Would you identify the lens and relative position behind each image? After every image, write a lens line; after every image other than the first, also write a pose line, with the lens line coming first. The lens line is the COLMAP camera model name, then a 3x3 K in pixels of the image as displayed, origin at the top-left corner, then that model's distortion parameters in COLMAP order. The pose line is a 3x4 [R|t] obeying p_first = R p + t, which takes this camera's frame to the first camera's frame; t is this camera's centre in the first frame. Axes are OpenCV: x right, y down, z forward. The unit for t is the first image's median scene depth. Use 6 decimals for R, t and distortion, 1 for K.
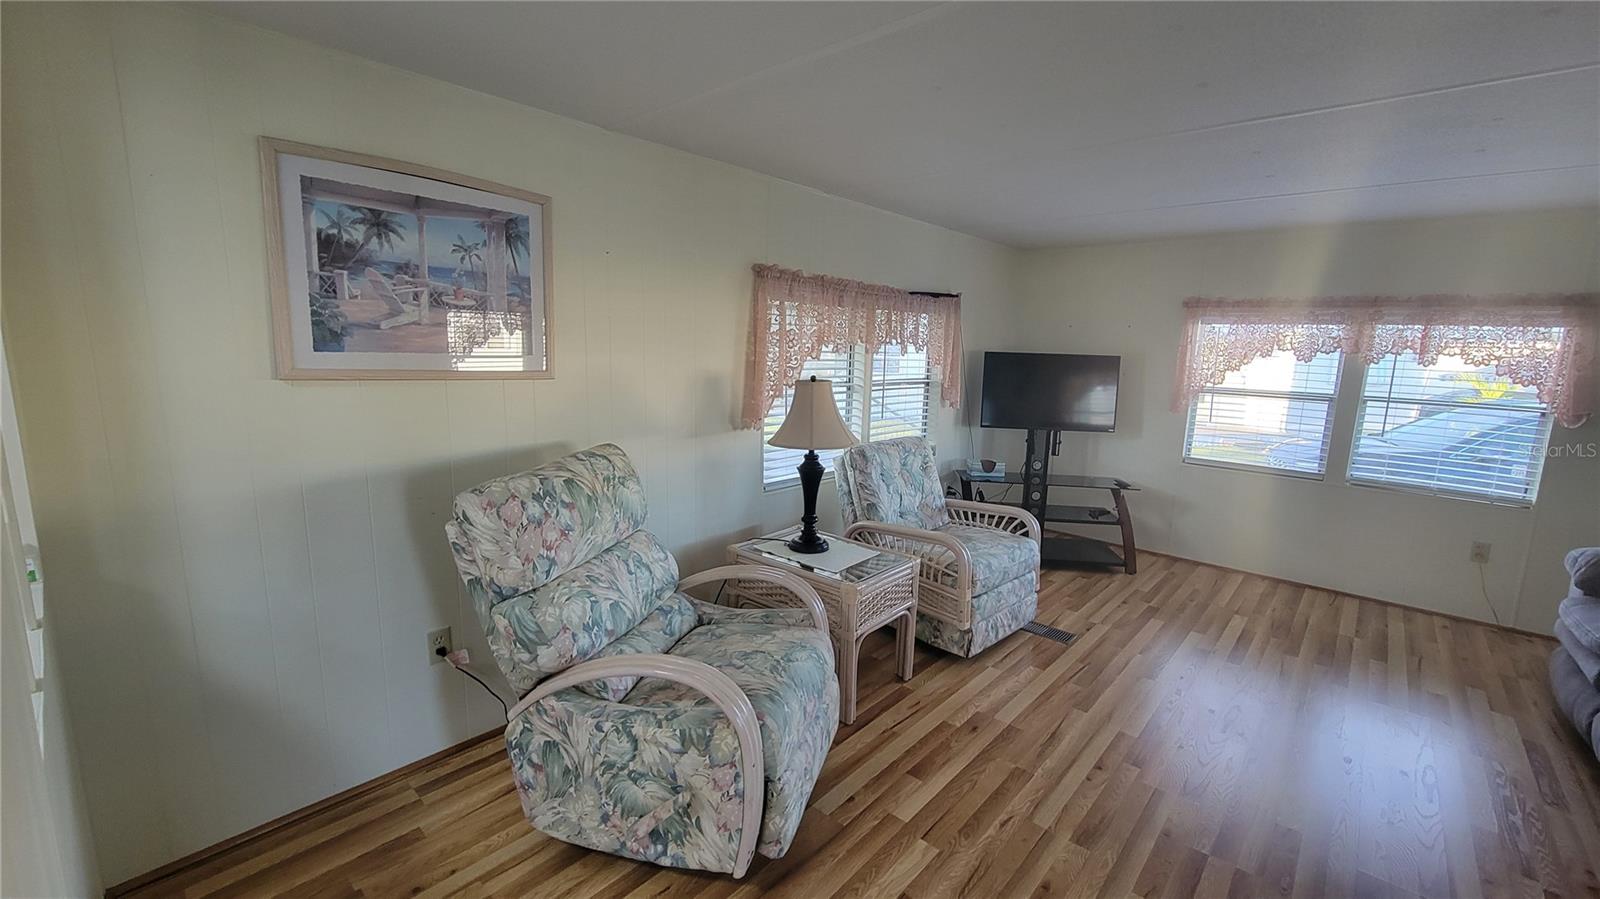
lens RADIAL K [[652.5, 0, 808.4], [0, 652.5, 450.5], [0, 0, 1]] dist [0.000080, -0.001539]
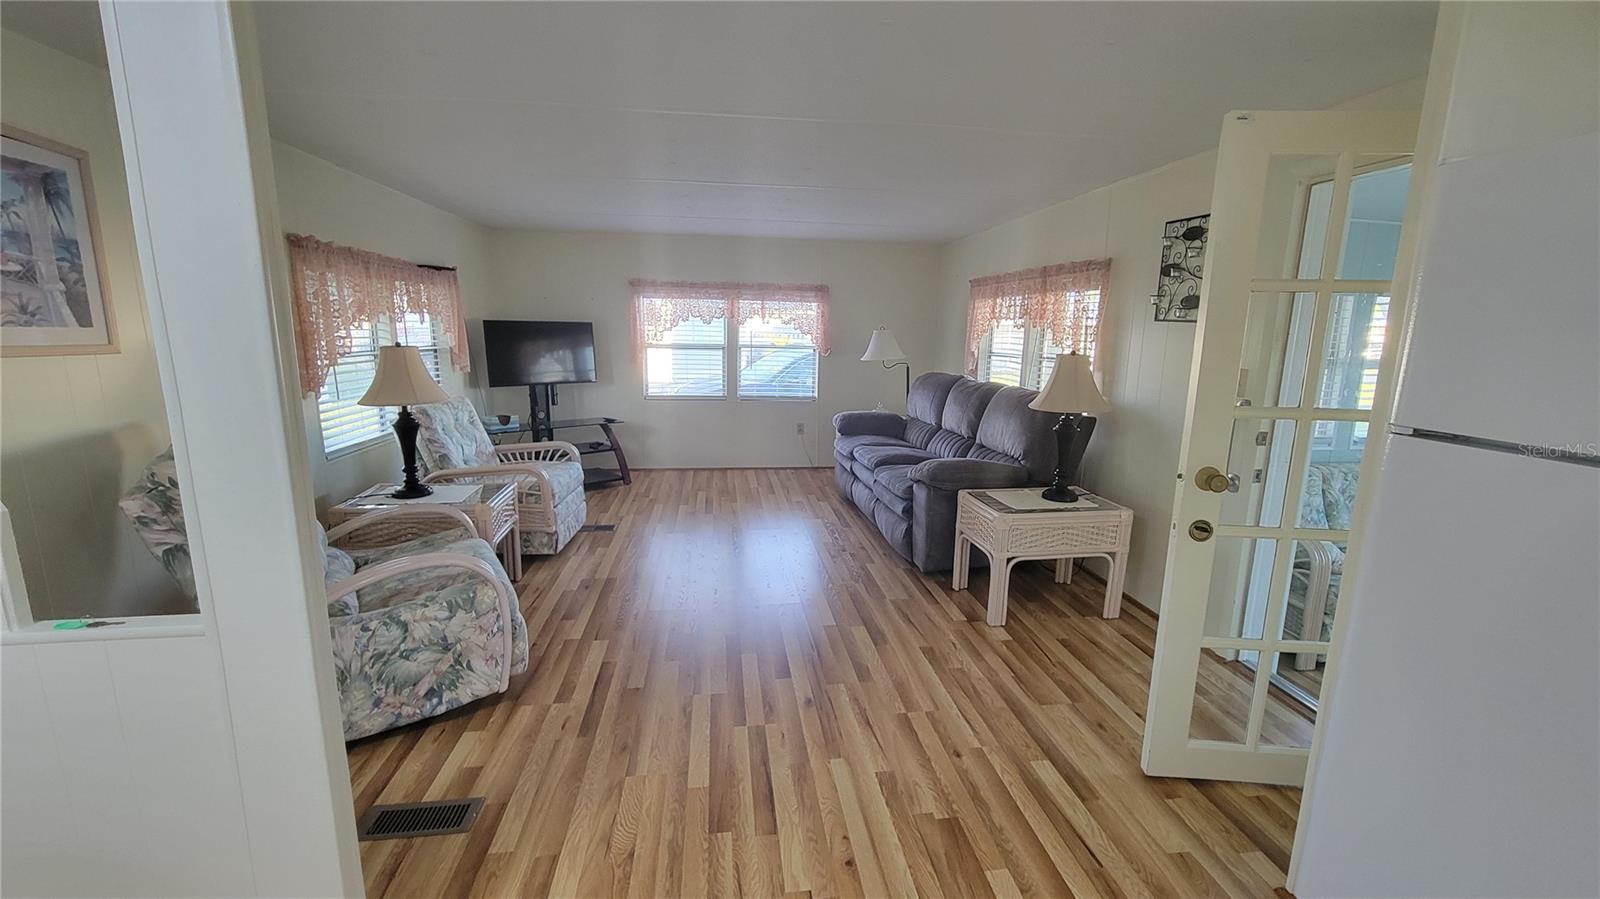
lens RADIAL K [[652.5, 0, 810.7], [0, 652.5, 449.0], [0, 0, 1]] dist [0.000080, -0.001539]
pose [[0.649908, -0.158292, 0.743346, -0.332736], [0.125635, 0.986990, 0.100332, 0.038013], [-0.749557, 0.028184, 0.661340, -0.235987]]
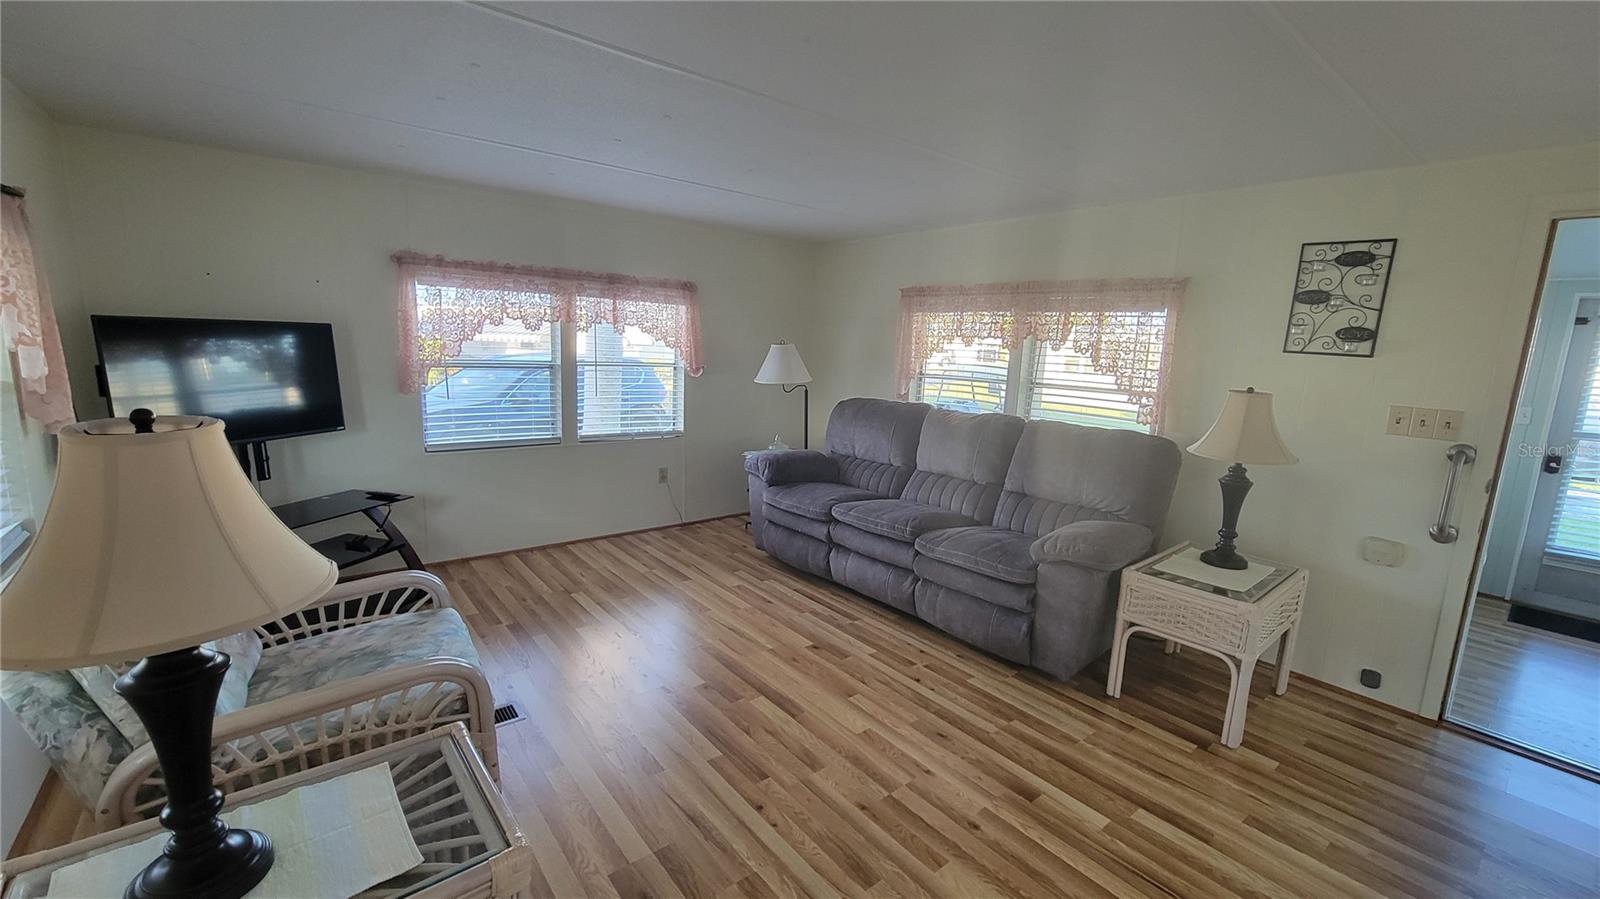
lens RADIAL K [[652.5, 0, 808.9], [0, 652.5, 449.2], [0, 0, 1]] dist [0.000080, -0.001539]
pose [[0.161735, -0.187377, 0.968882, -0.217303], [0.124197, 0.977866, 0.168383, -0.090785], [-0.978988, 0.093098, 0.181427, 0.513470]]
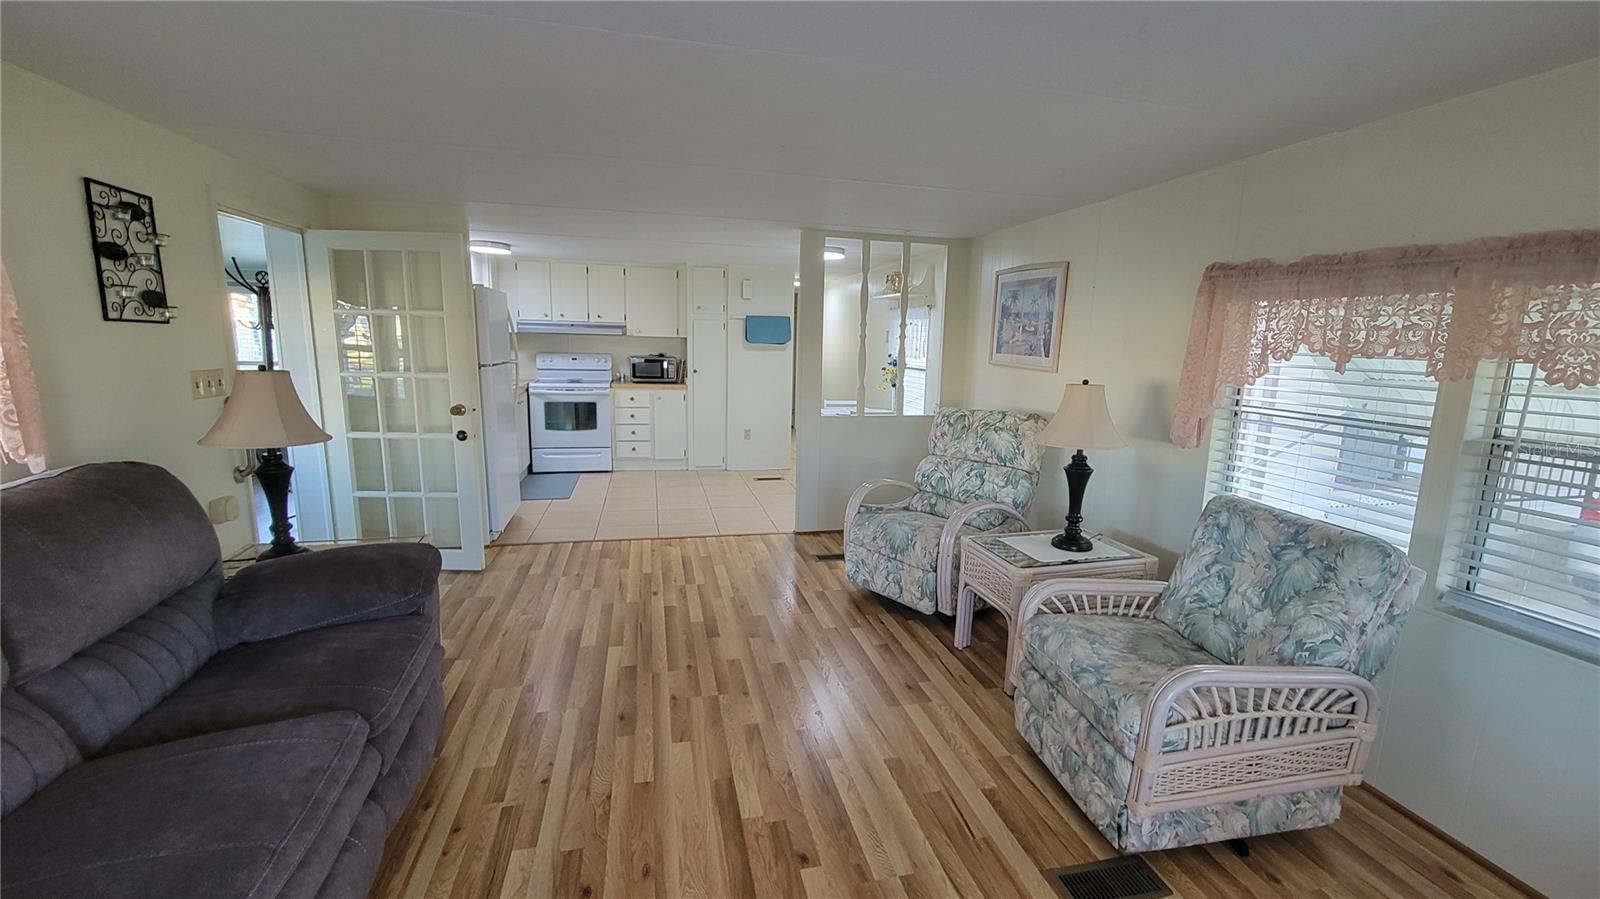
lens RADIAL K [[652.5, 0, 808.0], [0, 652.5, 452.4], [0, 0, 1]] dist [0.000080, -0.001539]
pose [[-0.572446, 0.103745, -0.813353, 0.934112], [-0.172170, 0.954640, 0.242941, -0.151571], [0.801663, 0.279106, -0.528618, 1.025792]]
